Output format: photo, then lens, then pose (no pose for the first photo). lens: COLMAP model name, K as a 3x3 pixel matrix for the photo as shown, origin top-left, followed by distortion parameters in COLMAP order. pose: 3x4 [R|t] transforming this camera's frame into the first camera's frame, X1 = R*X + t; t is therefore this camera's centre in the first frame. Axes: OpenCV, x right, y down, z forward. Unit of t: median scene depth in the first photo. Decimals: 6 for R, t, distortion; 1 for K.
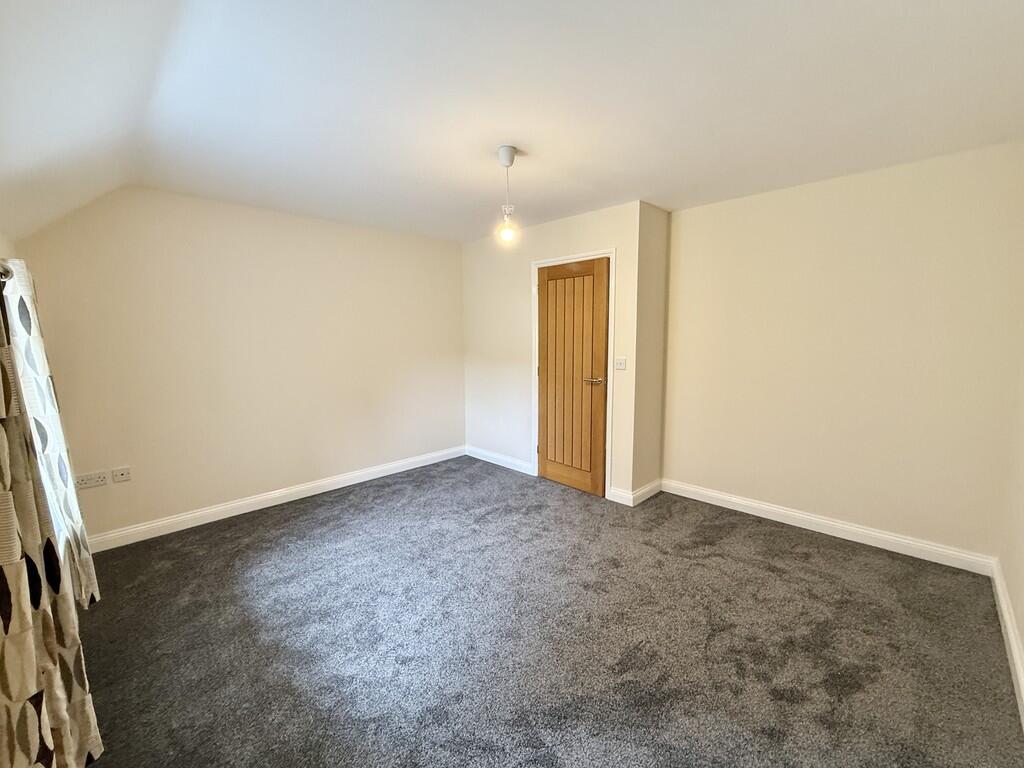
lens RADIAL K [[409.2, 0, 512.0], [0, 409.2, 384.0], [0, 0, 1]] dist [0.000864, 0.000267]
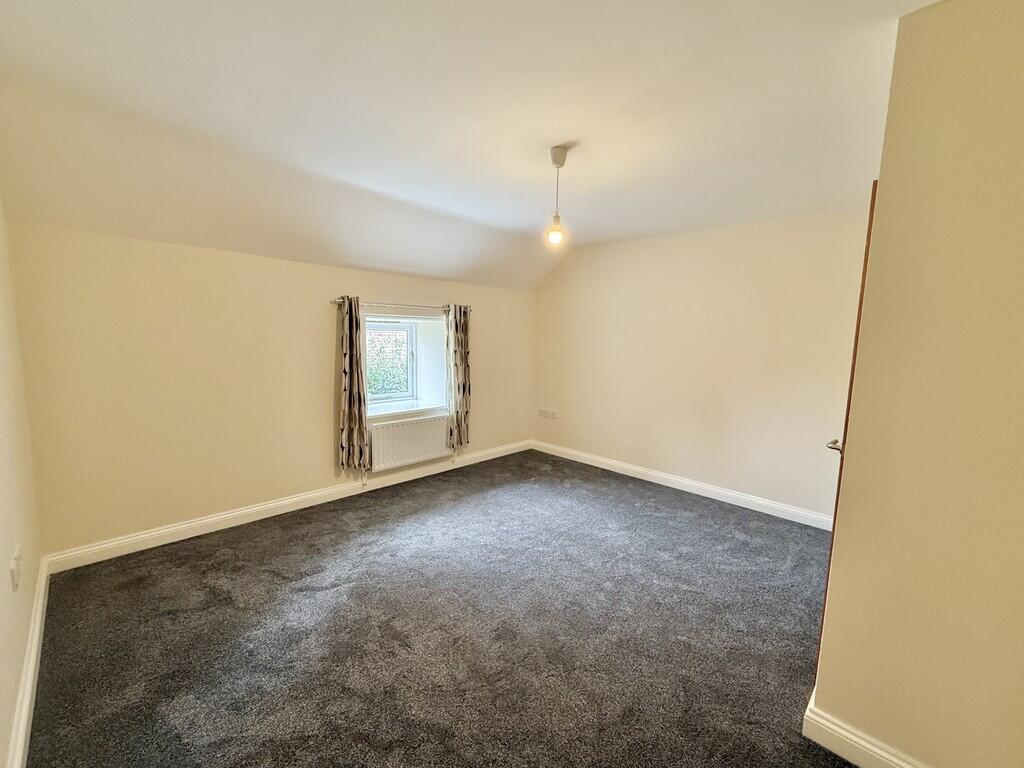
lens RADIAL K [[409.2, 0, 512.0], [0, 409.2, 384.0], [0, 0, 1]] dist [0.000864, 0.000267]
pose [[0.034236, 0.126137, -0.991422, 0.795191], [-0.142022, 0.982550, 0.120104, -0.101843], [0.989271, 0.136692, 0.051553, 0.709158]]
